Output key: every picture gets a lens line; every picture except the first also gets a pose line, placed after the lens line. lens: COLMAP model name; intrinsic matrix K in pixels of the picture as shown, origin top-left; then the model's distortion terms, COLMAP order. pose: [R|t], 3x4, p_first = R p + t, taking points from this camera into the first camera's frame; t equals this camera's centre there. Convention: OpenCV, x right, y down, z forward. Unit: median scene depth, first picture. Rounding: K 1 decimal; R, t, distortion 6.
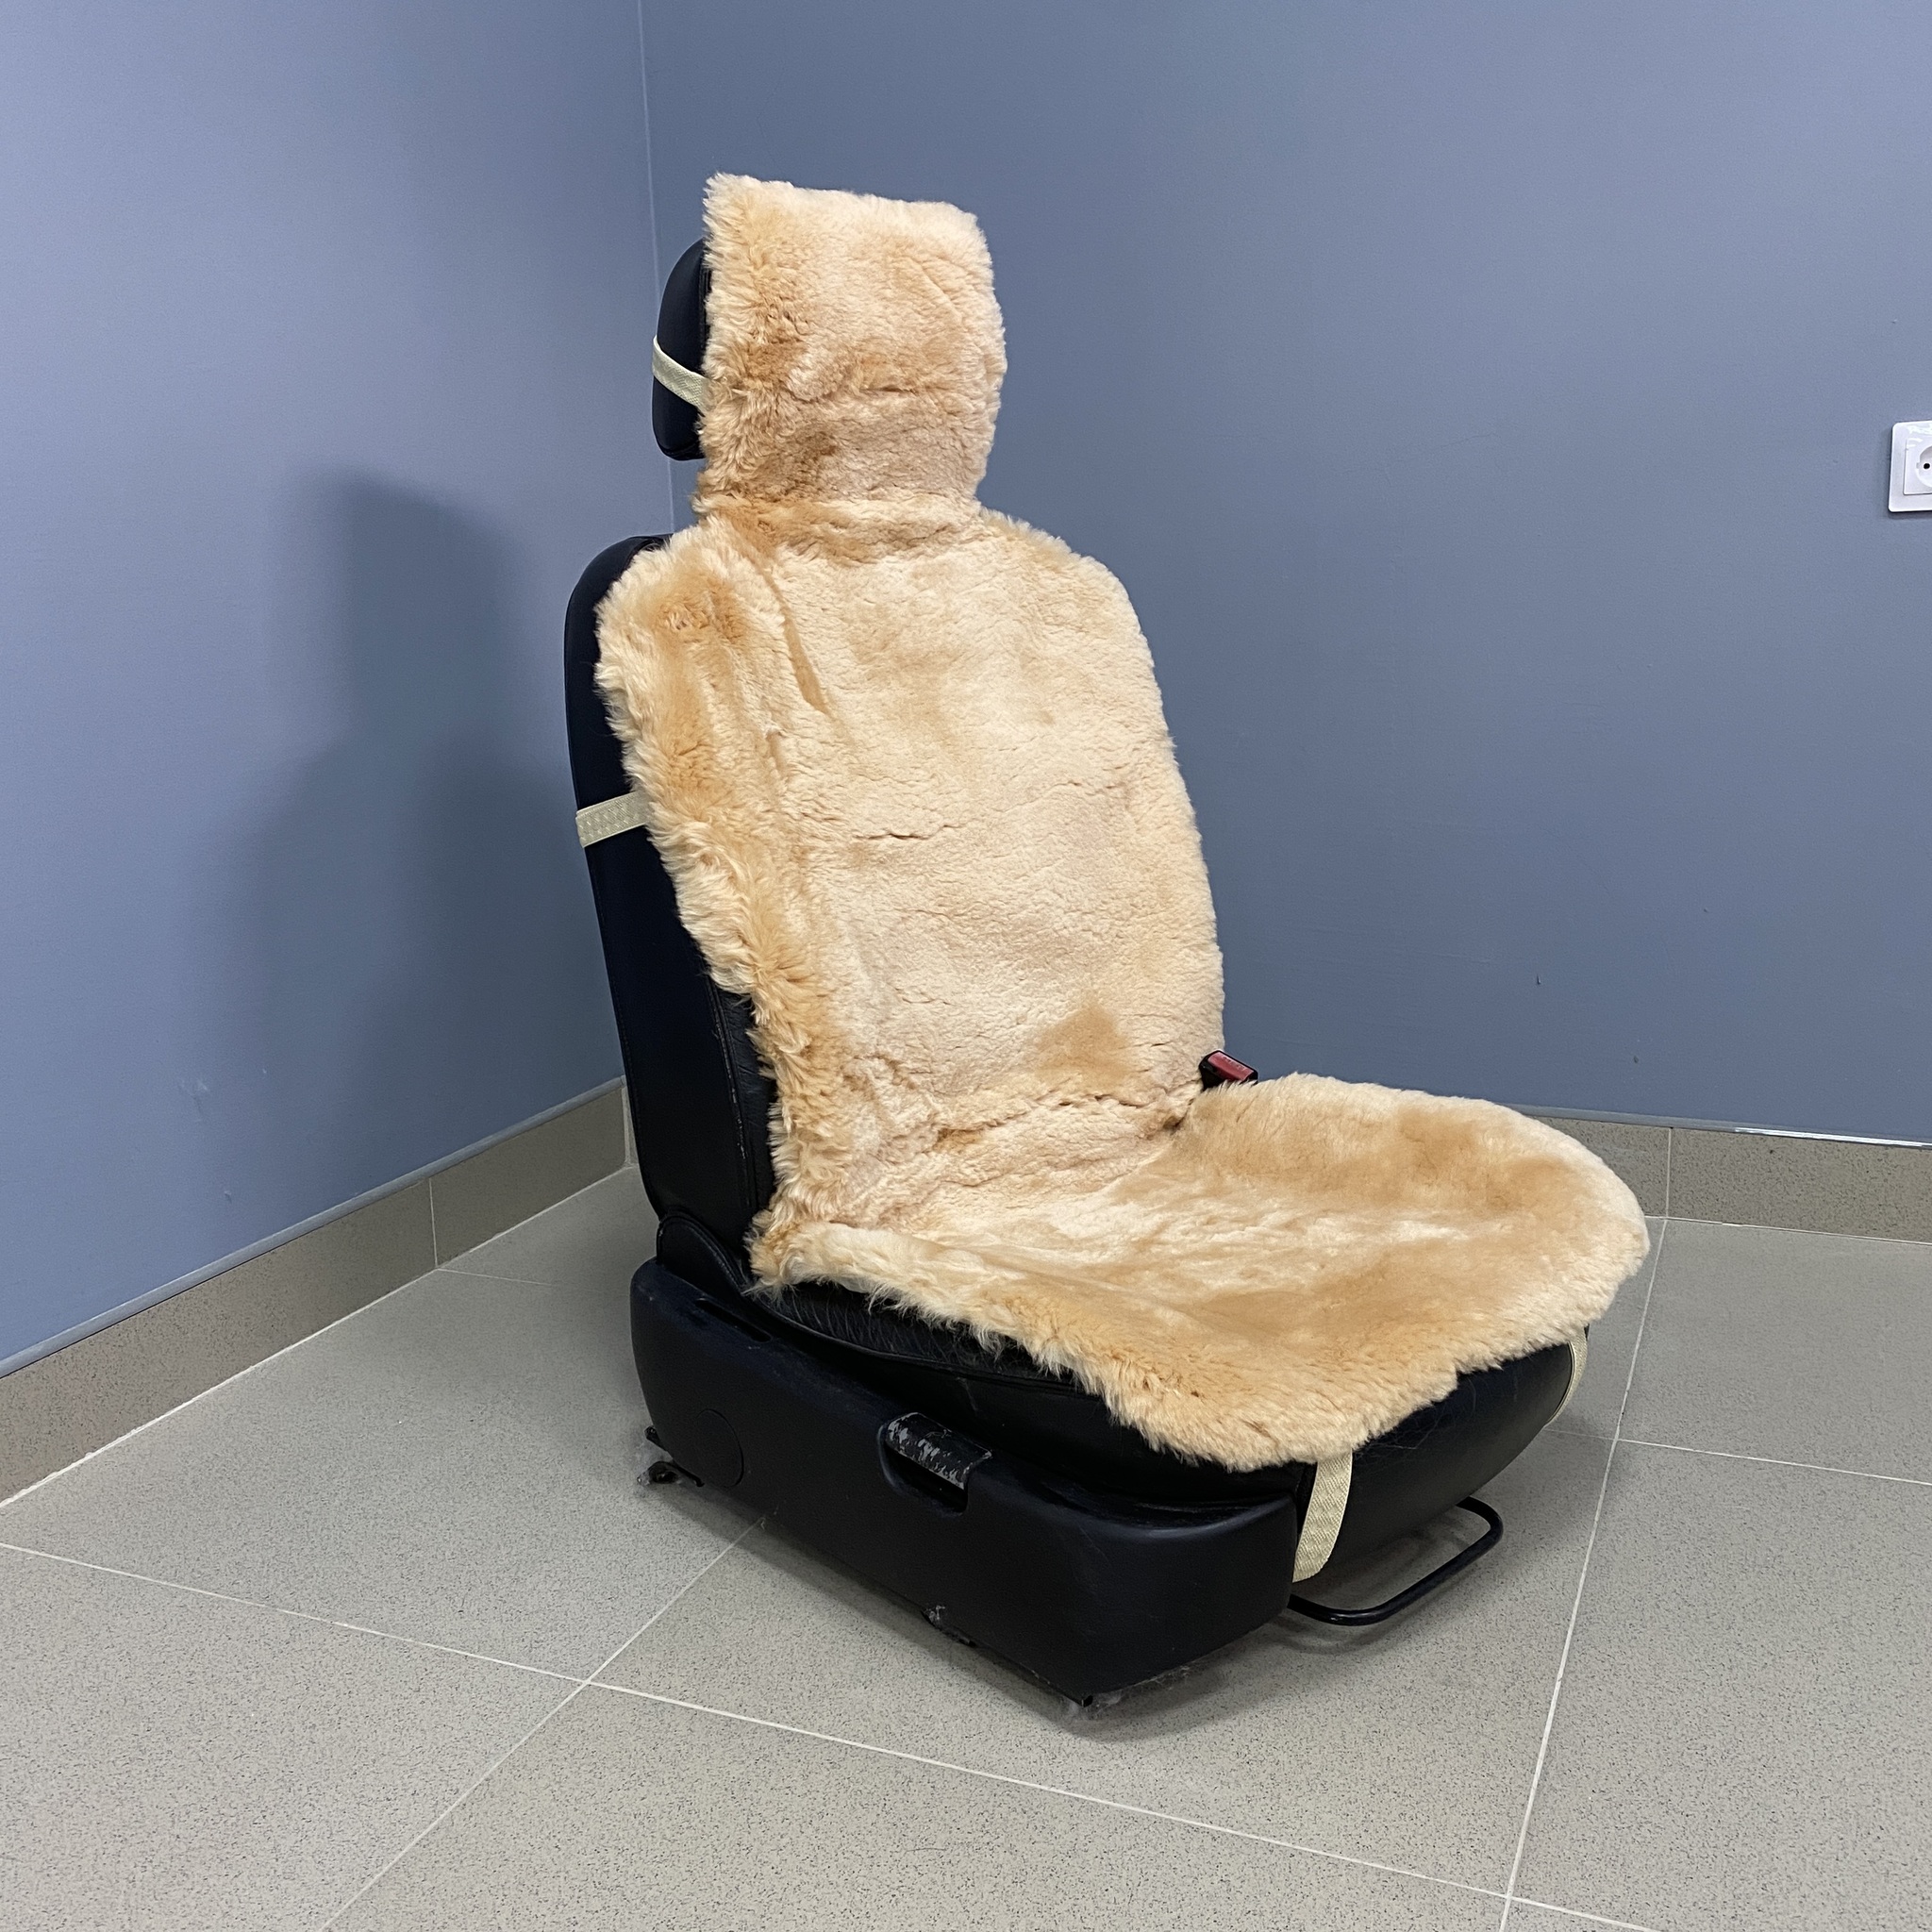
lens RADIAL K [[1925.1, 0, 966.0], [0, 1925.1, 966.0], [0, 0, 1]] dist [0.096967, -0.247690]
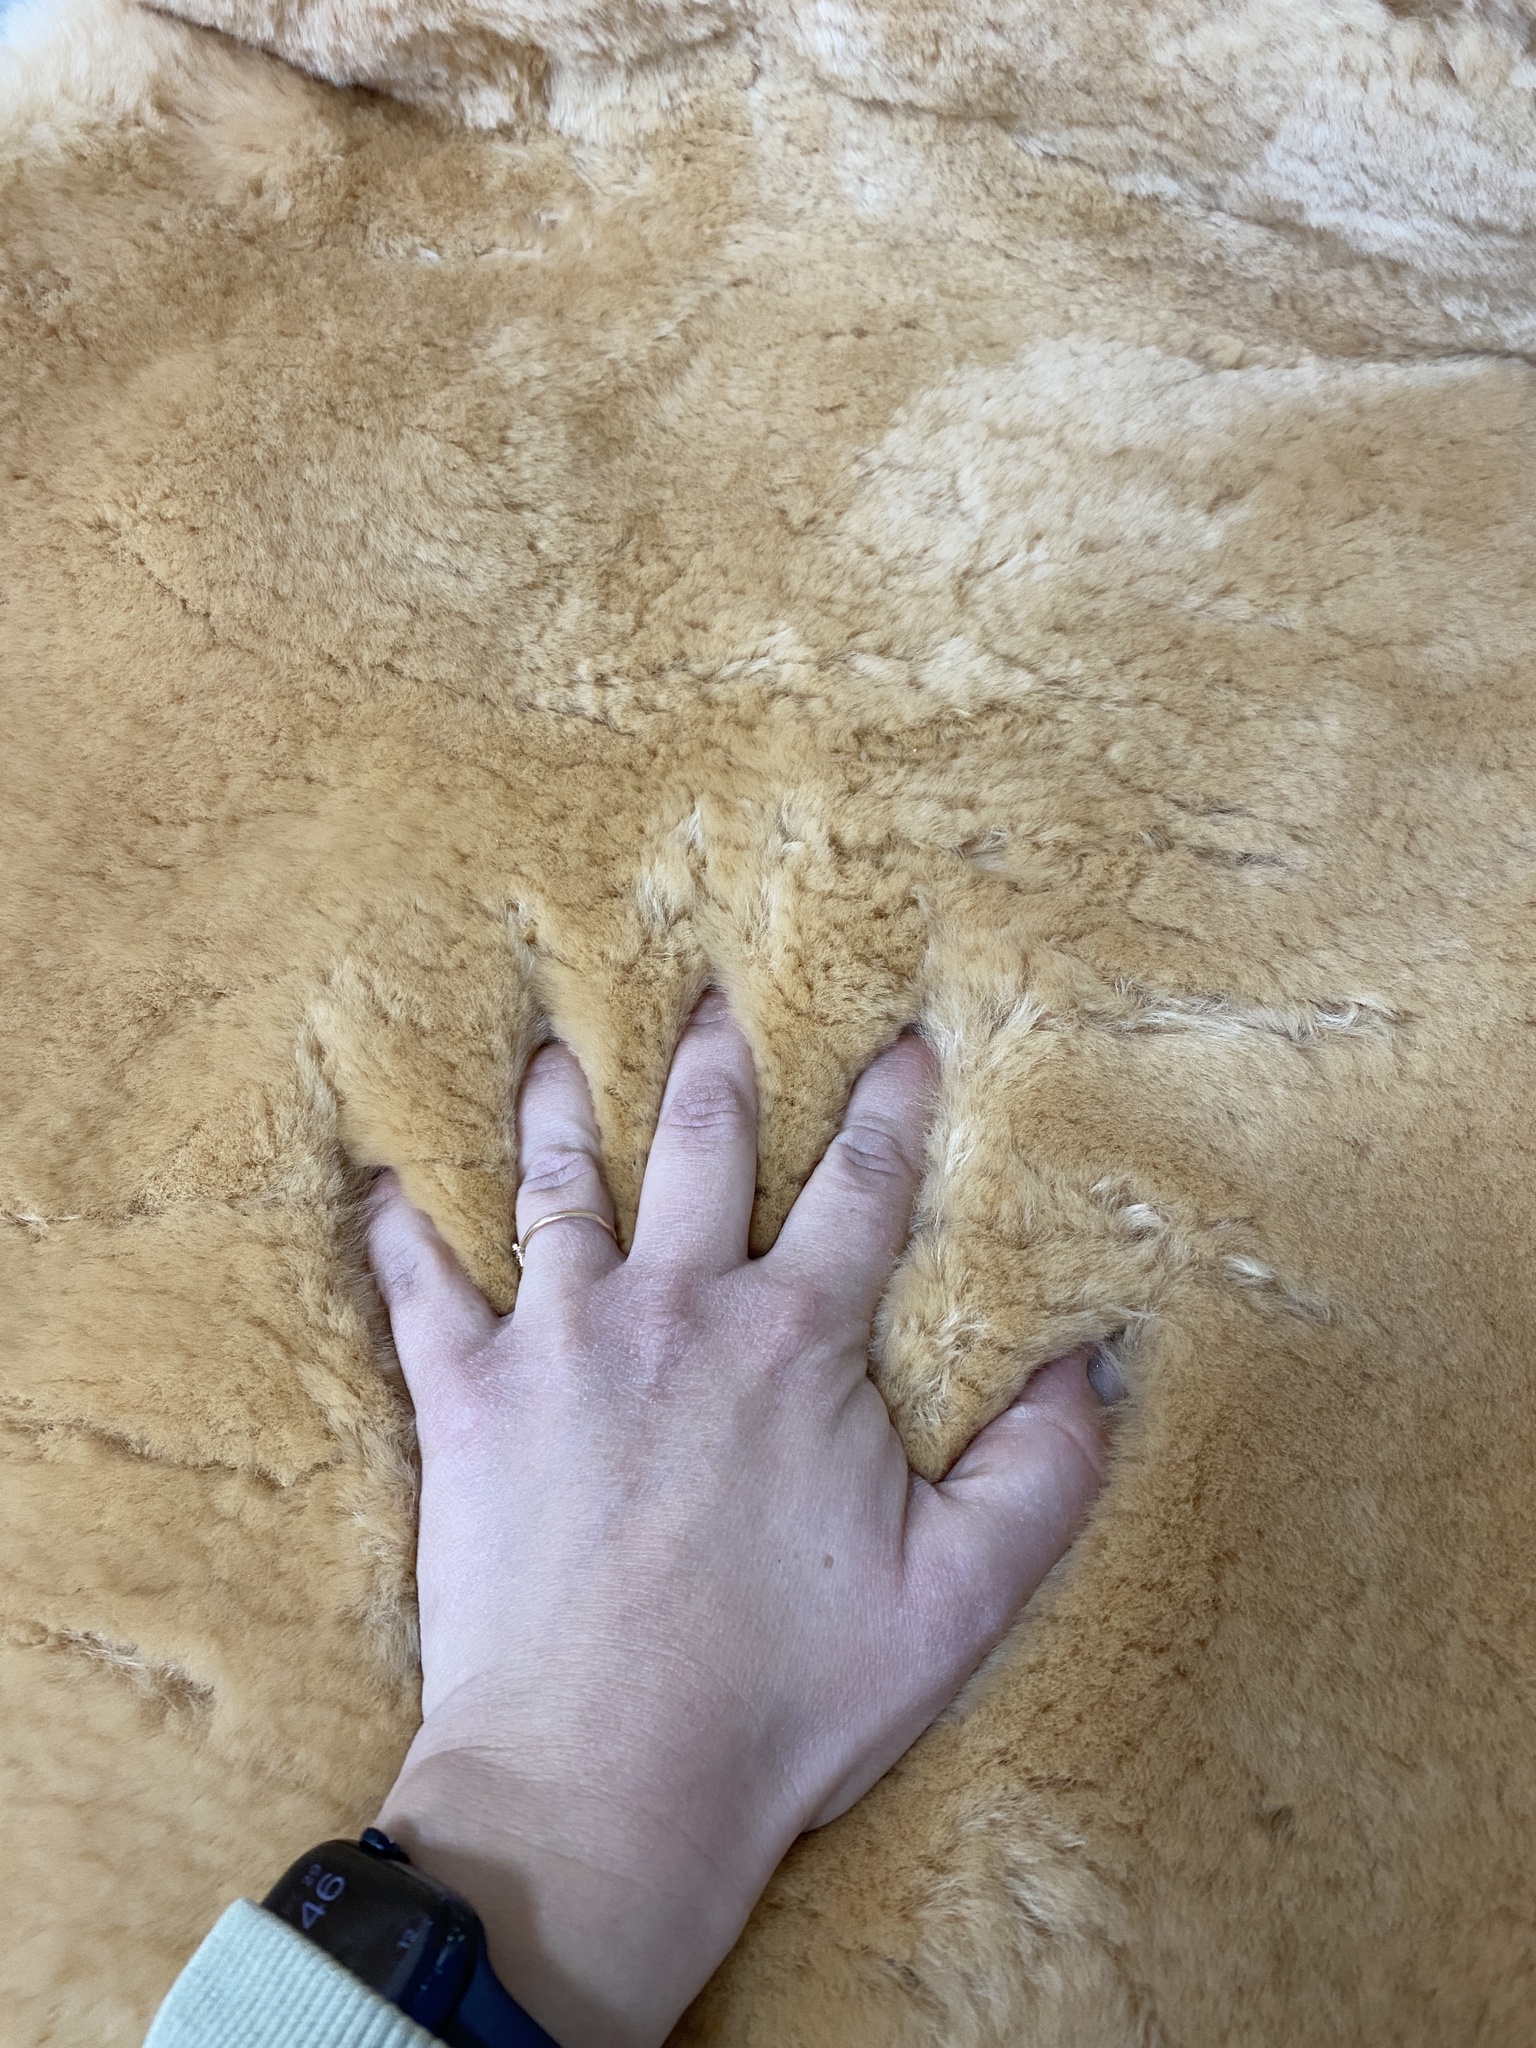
lens RADIAL K [[1472.4, 0, 768.0], [0, 1472.4, 1024.0], [0, 0, 1]] dist [0.109525, -0.126787]
pose [[0.484802, 0.816200, -0.314300, 0.183532], [-0.089479, 0.403753, 0.910482, -0.033393], [0.870035, -0.413280, 0.268773, 0.887420]]
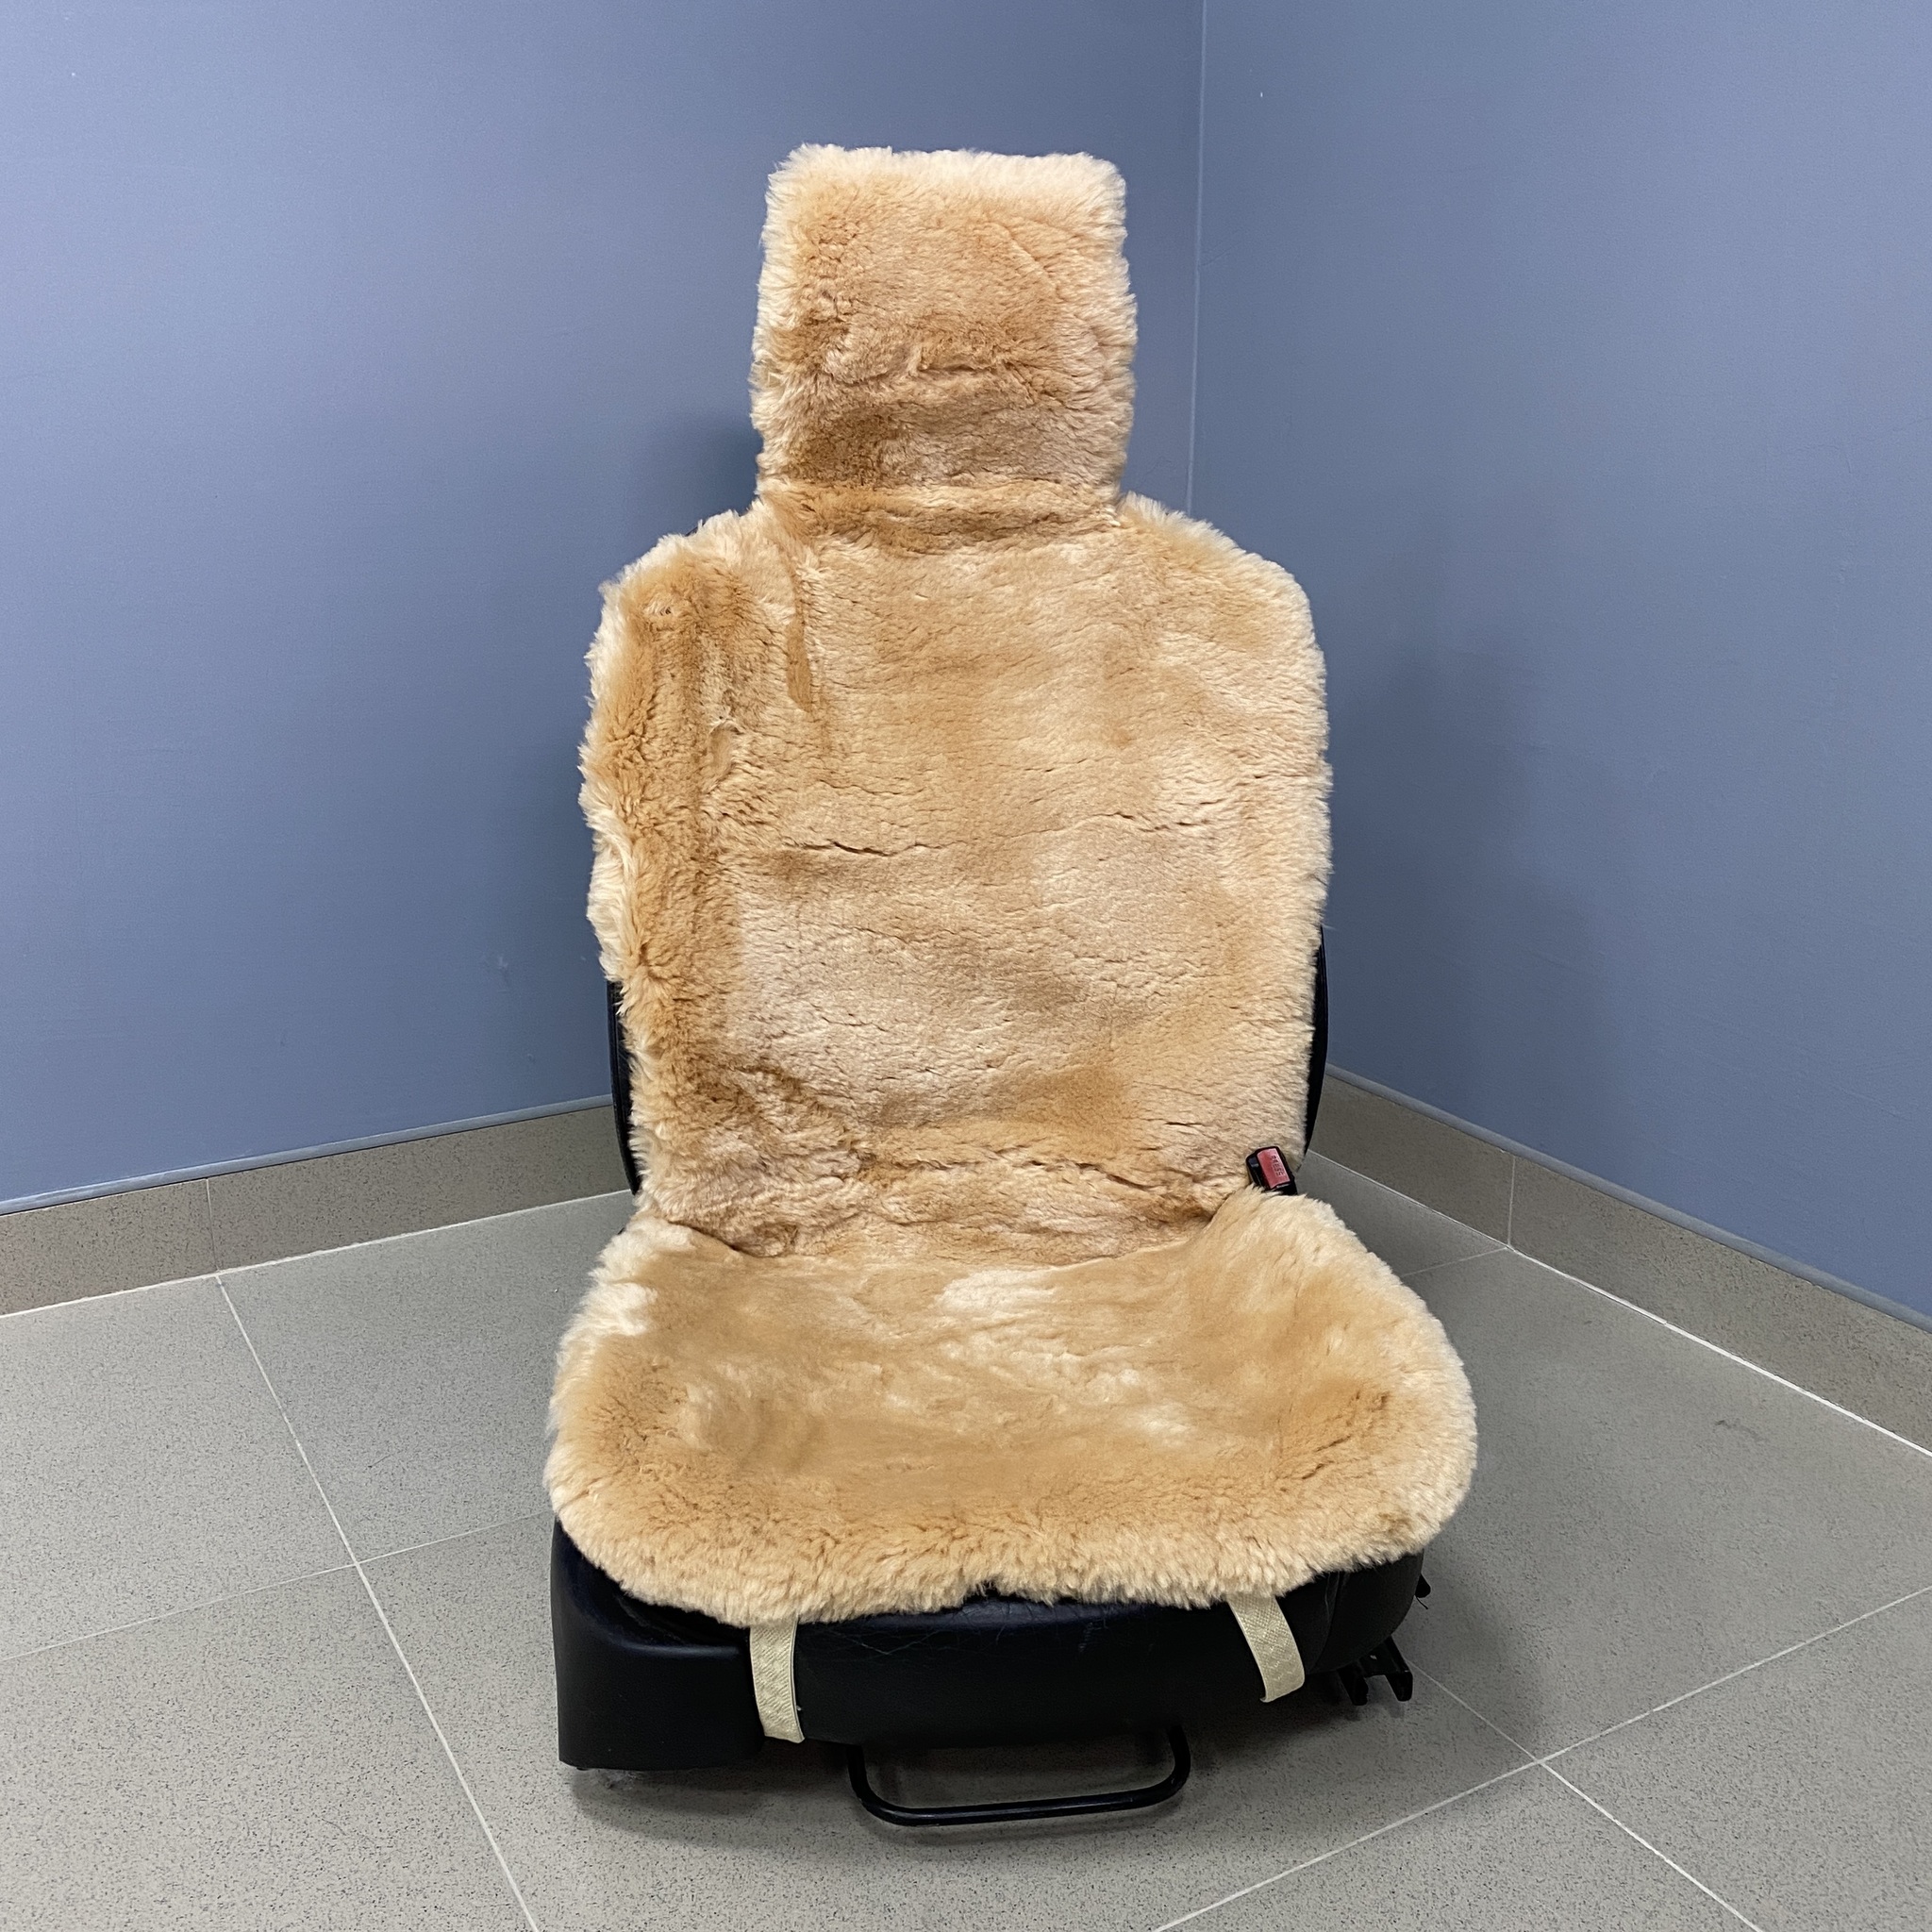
lens RADIAL K [[1894.9, 0, 966.0], [0, 1894.9, 966.0], [0, 0, 1]] dist [0.030559, 0.011204]
pose [[0.798428, 0.191960, -0.570670, 0.547810], [-0.150456, 0.981355, 0.119600, -0.129237], [0.582989, -0.009631, 0.812423, 0.266477]]
